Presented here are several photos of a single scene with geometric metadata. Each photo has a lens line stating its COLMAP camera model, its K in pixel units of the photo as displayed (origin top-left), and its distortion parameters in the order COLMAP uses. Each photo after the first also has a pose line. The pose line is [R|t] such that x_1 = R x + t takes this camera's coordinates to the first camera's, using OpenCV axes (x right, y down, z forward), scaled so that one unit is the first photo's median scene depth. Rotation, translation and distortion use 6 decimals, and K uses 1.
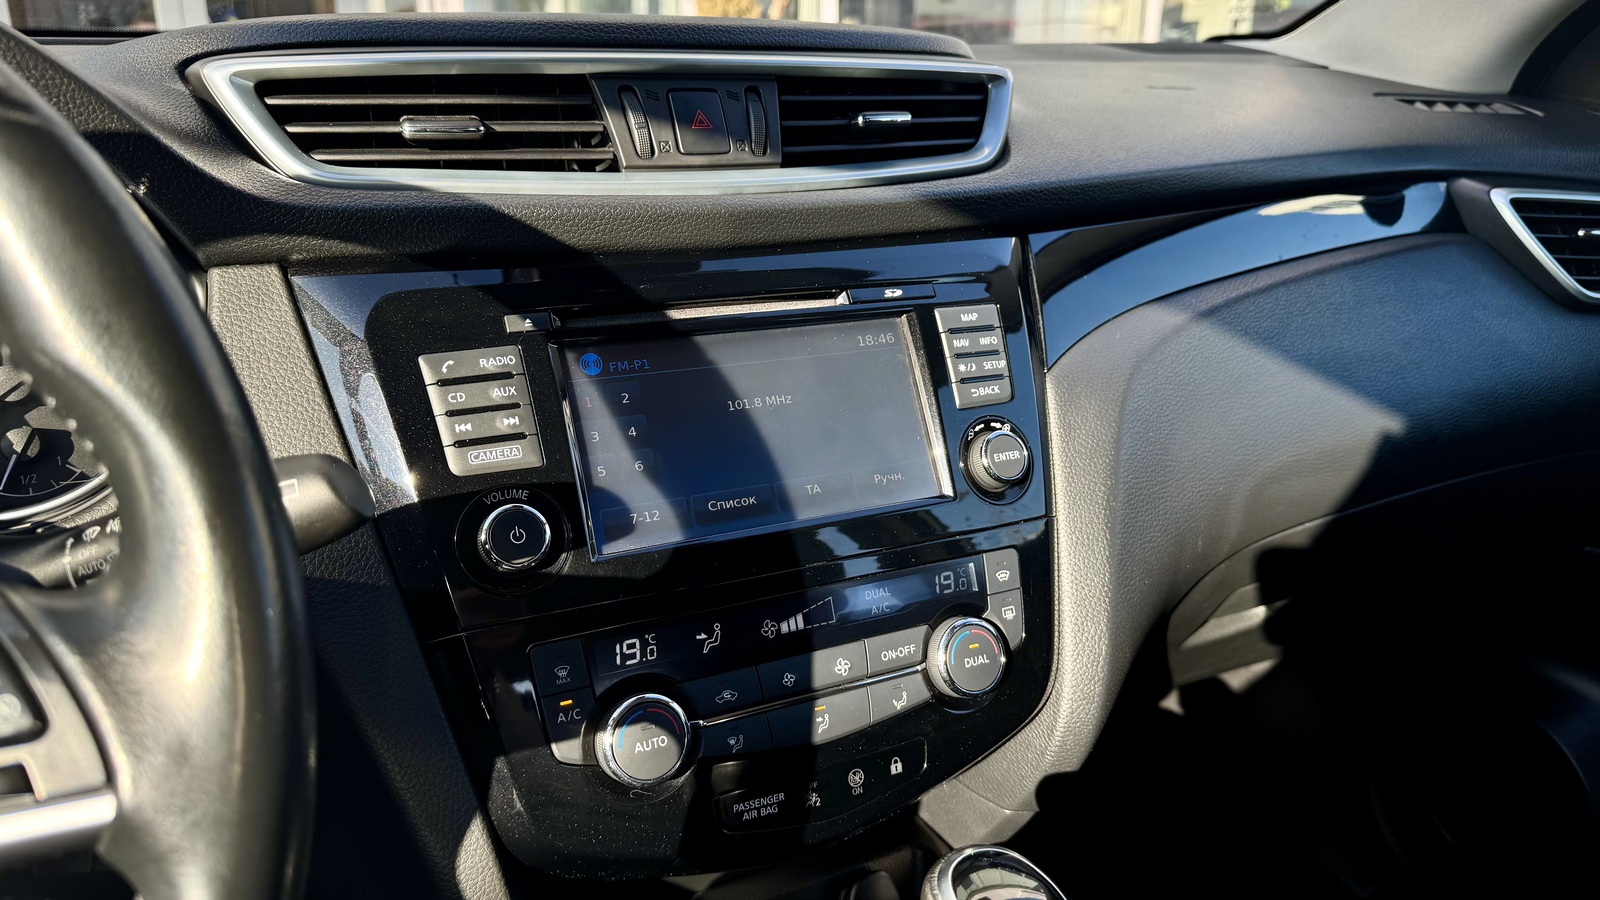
lens RADIAL K [[1121.8, 0, 800.0], [0, 1121.8, 450.0], [0, 0, 1]] dist [0.118333, -0.222759]
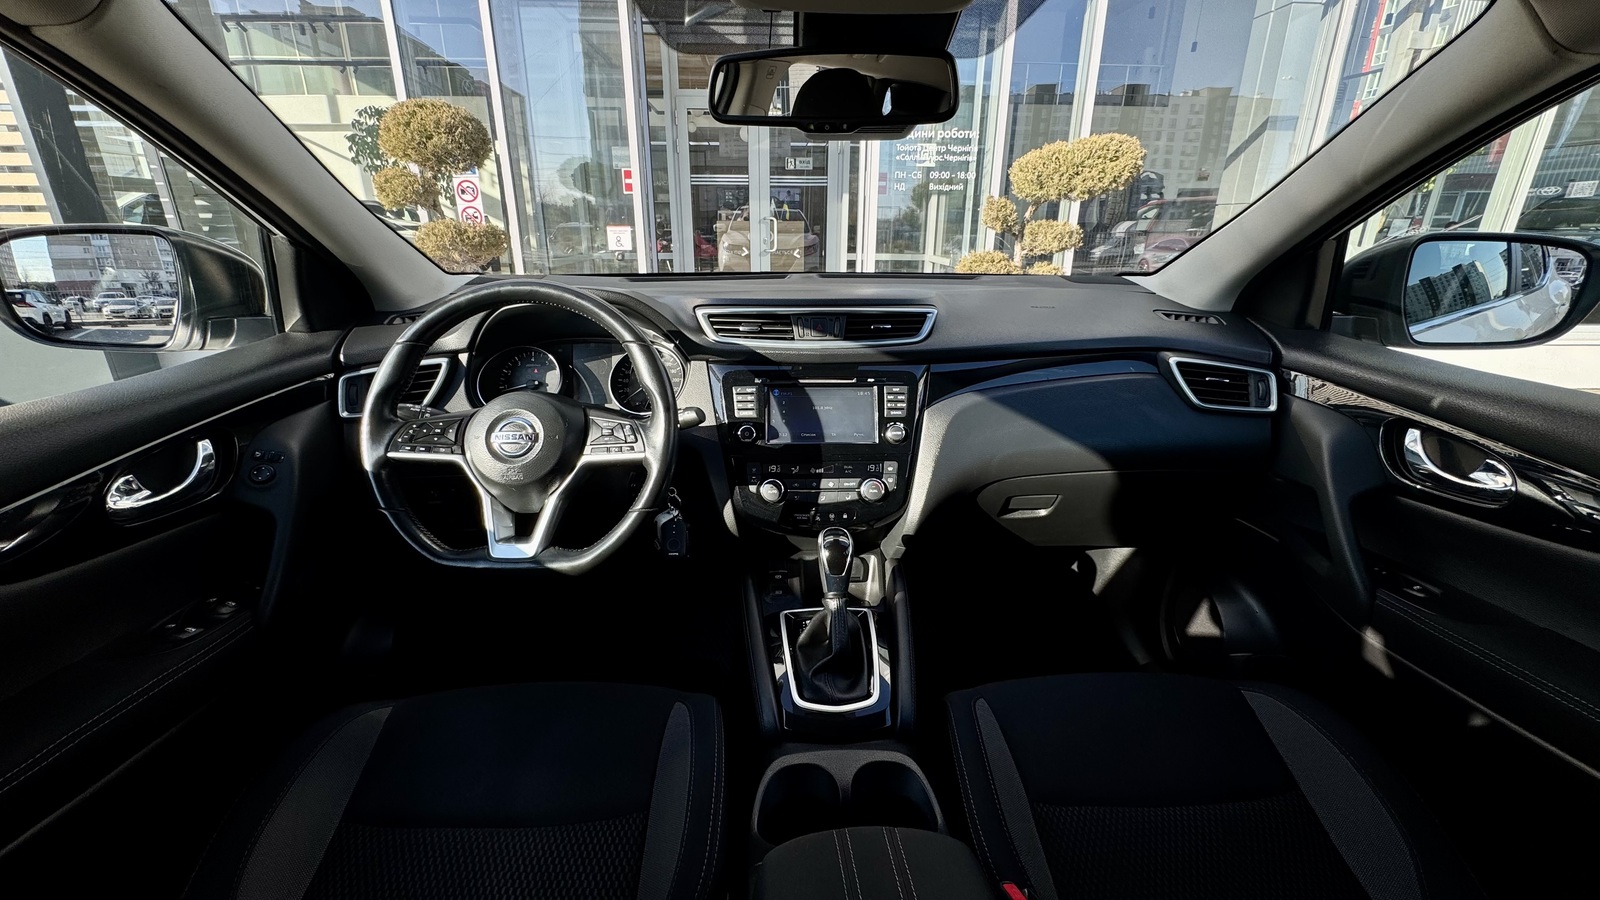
lens RADIAL K [[625.1, 0, 800.0], [0, 625.1, 450.0], [0, 0, 1]] dist [-0.000931, -0.000273]
pose [[0.911392, 0.134193, -0.389047, 0.700296], [-0.126275, 0.990929, 0.045982, 0.006757], [0.391689, 0.007220, 0.920069, -0.853347]]
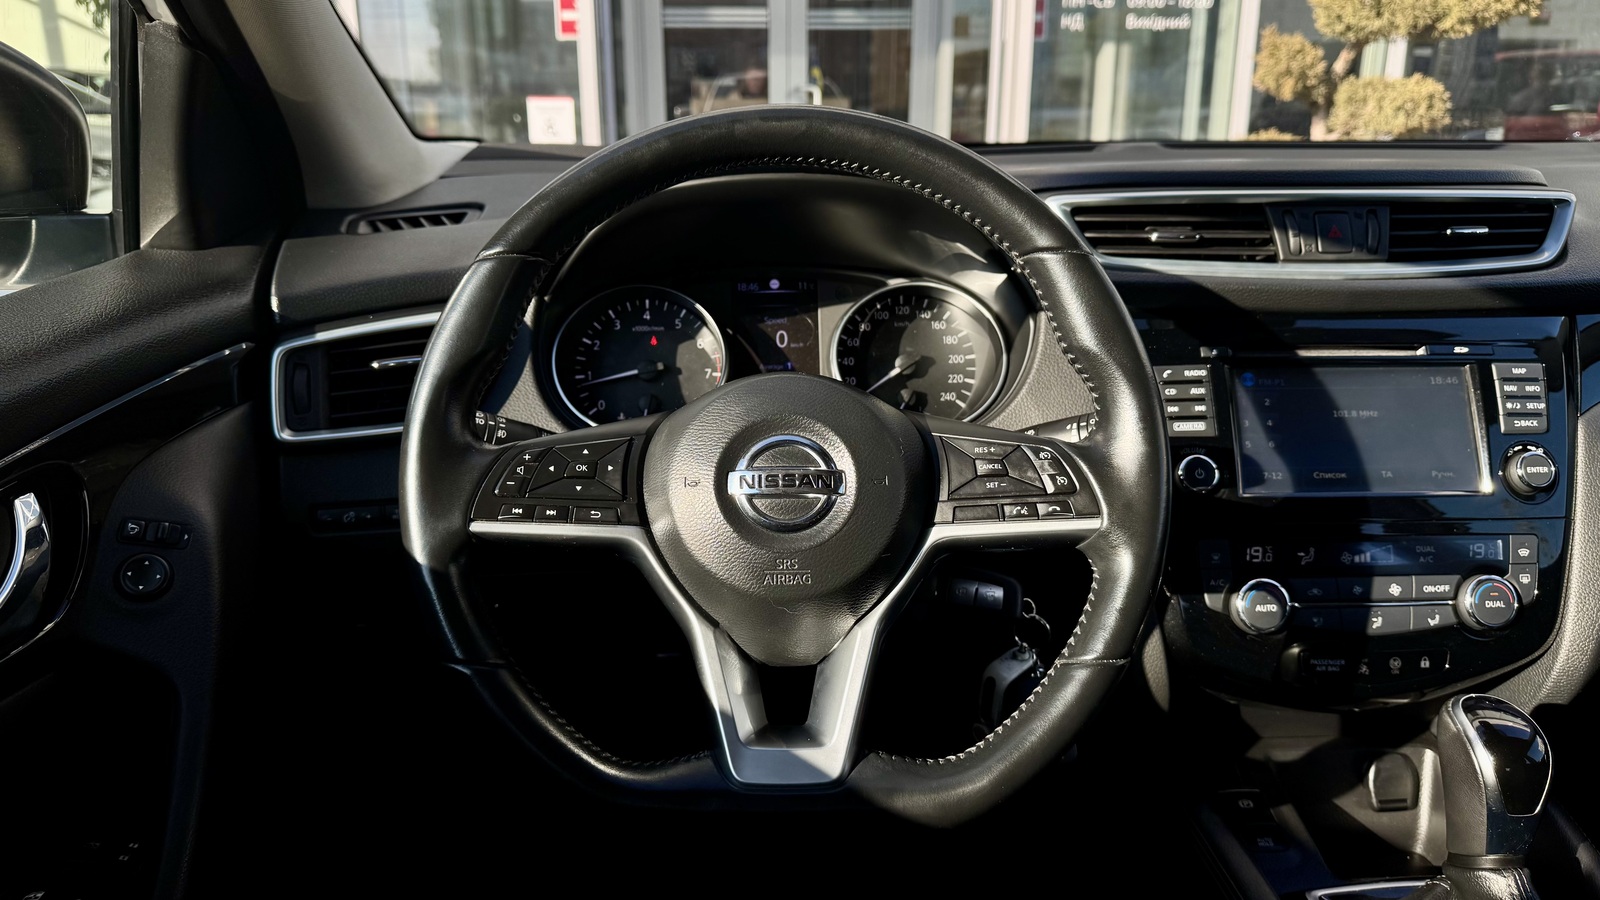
lens RADIAL K [[1127.4, 0, 794.8], [0, 1127.4, 475.1], [0, 0, 1]] dist [-0.004775, -0.004766]
pose [[0.910734, 0.113624, -0.397056, -0.116119], [-0.119248, 0.992808, 0.010587, 0.119074], [0.395403, 0.037706, 0.917733, -0.735222]]
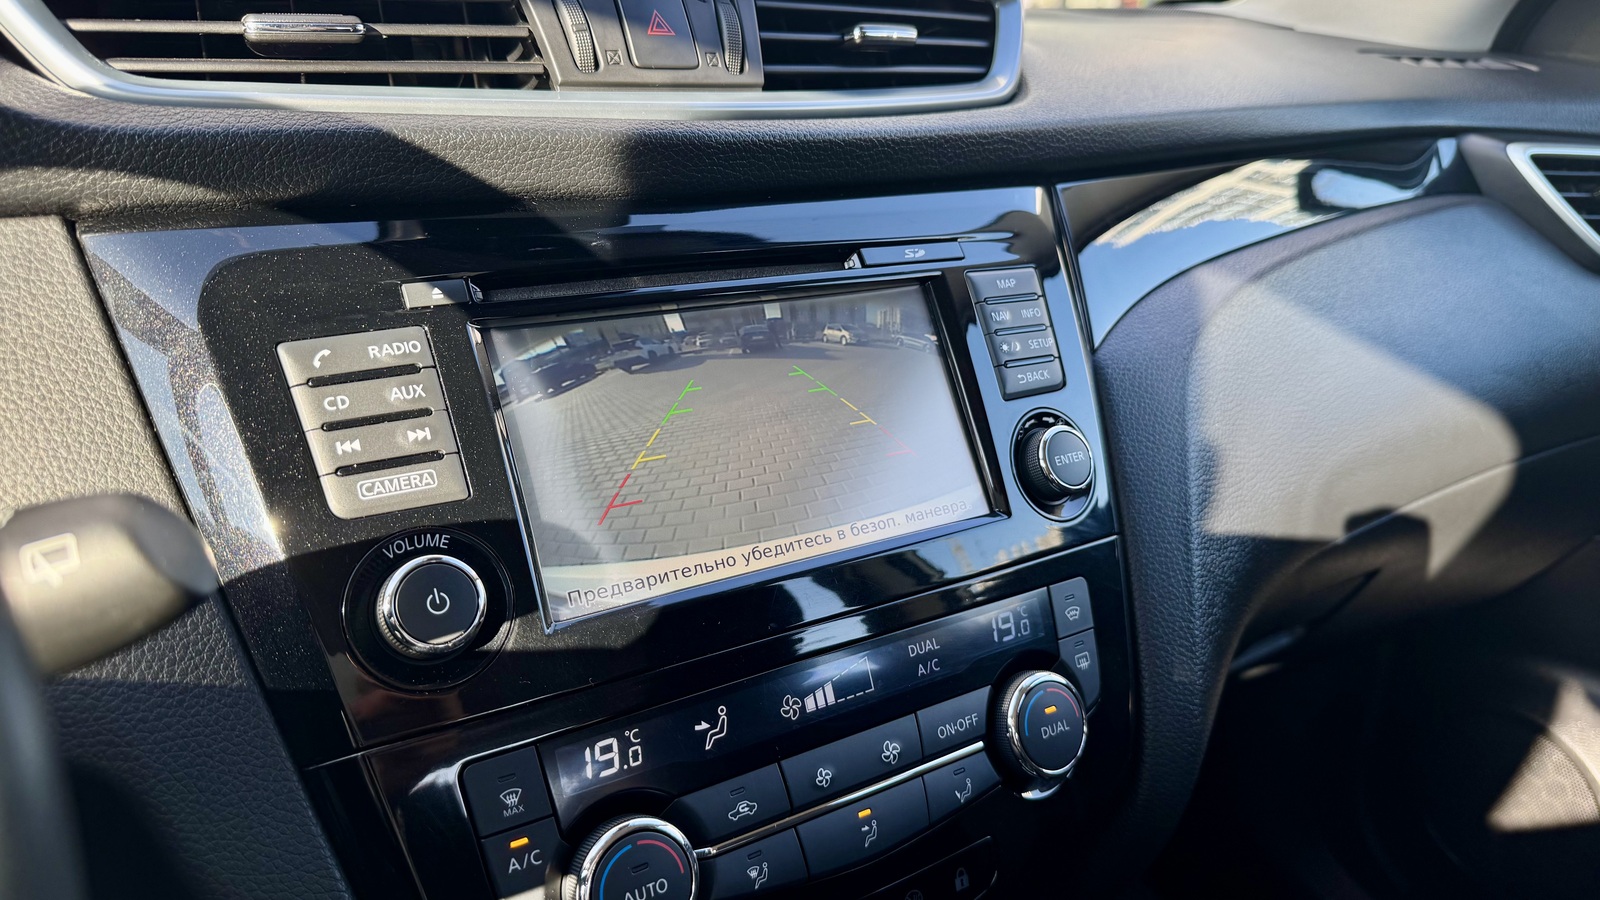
lens RADIAL K [[1140.8, 0, 800.0], [0, 1140.8, 450.0], [0, 0, 1]] dist [0.041589, -0.096399]
pose [[0.993262, -0.042756, 0.107719, -0.092851], [0.044985, 0.998819, -0.018351, 0.006363], [-0.106807, 0.023073, 0.994012, 0.260598]]
